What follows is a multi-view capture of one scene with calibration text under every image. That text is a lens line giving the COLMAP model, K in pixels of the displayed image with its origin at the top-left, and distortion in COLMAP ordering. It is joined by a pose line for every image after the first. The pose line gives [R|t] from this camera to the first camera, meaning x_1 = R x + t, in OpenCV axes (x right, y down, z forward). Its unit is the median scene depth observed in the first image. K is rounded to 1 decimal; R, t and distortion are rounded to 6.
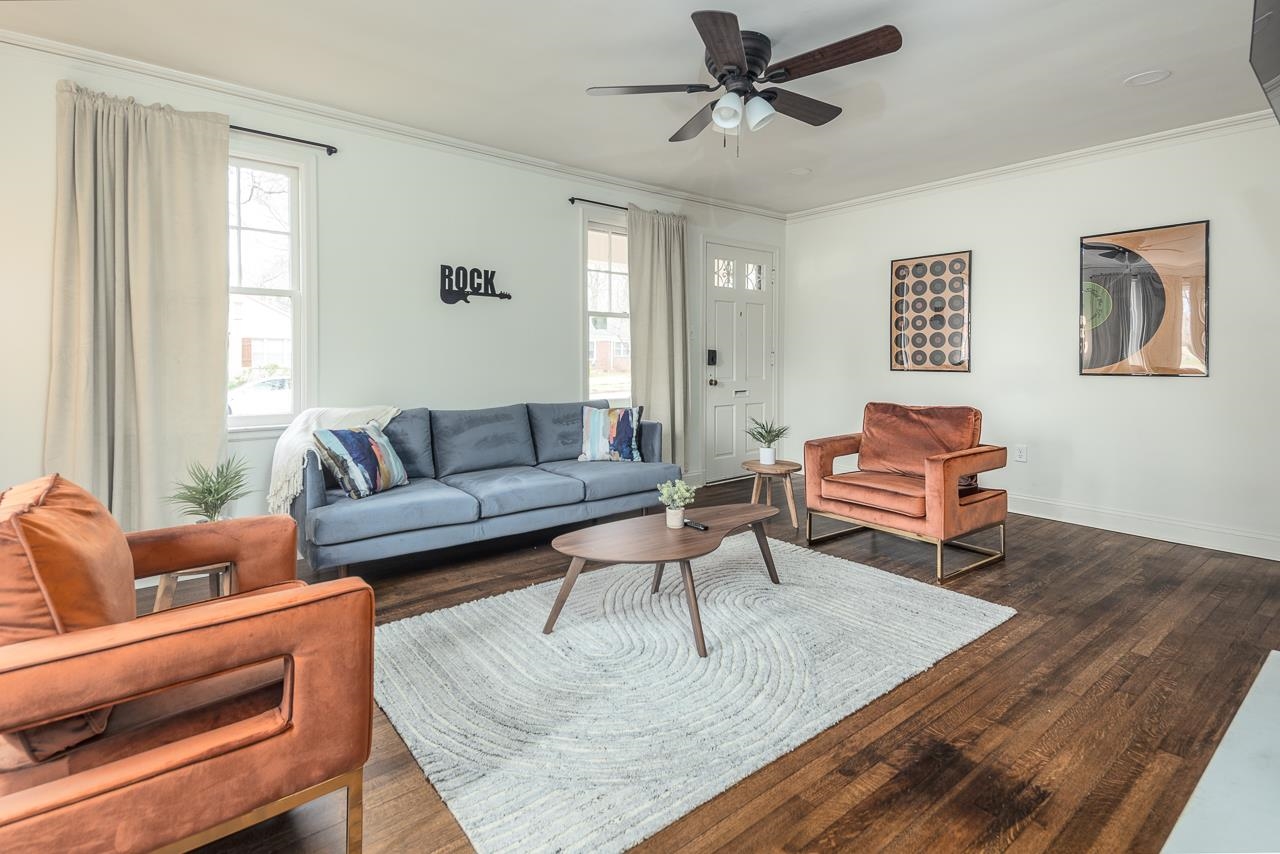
lens RADIAL K [[618.4, 0, 644.2], [0, 618.4, 369.6], [0, 0, 1]] dist [0.031771, -0.004603]
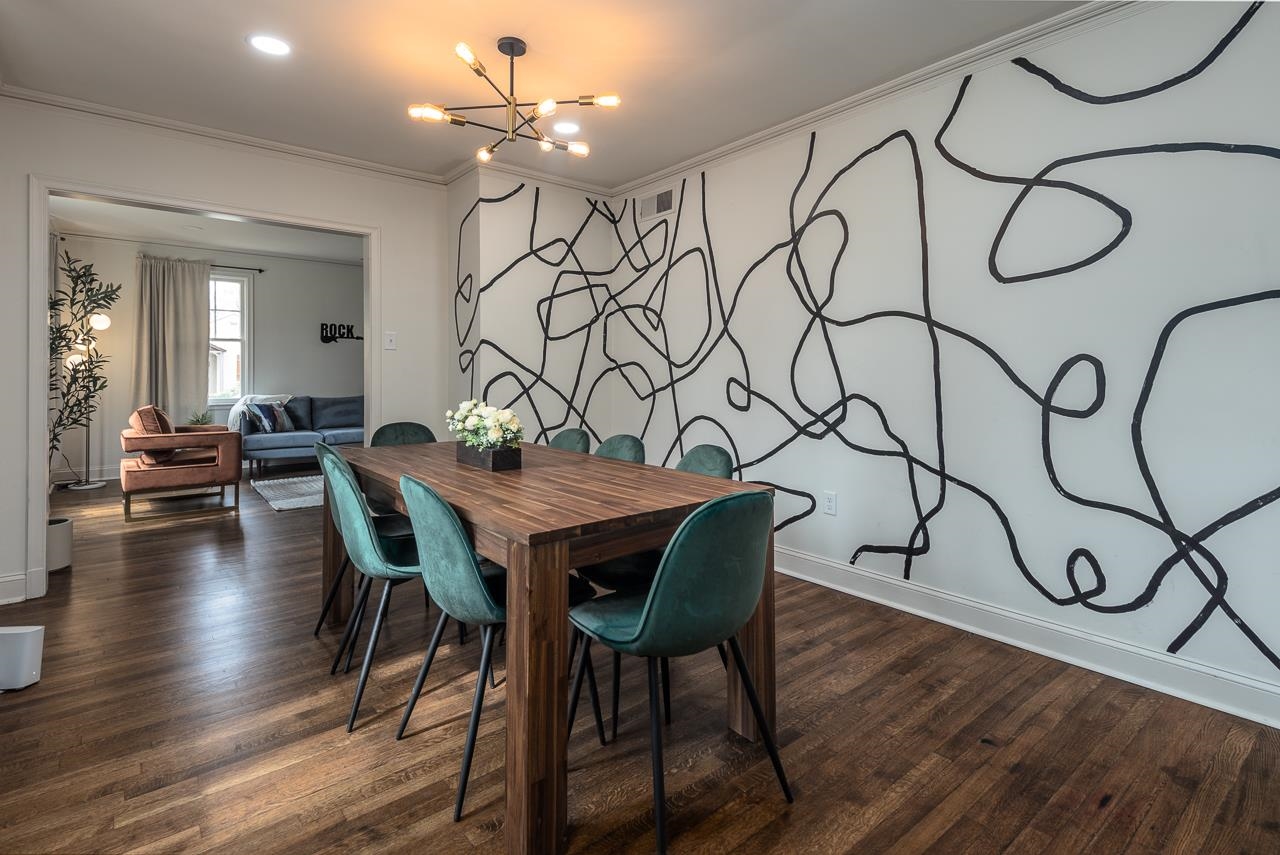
lens RADIAL K [[618.4, 0, 651.6], [0, 618.4, 374.3], [0, 0, 1]] dist [0.031771, -0.004603]
pose [[0.999969, 0.001378, 0.007719, 0.766515], [-0.001294, 0.999939, -0.010981, 0.012987], [-0.007734, 0.010970, 0.999910, -1.064493]]
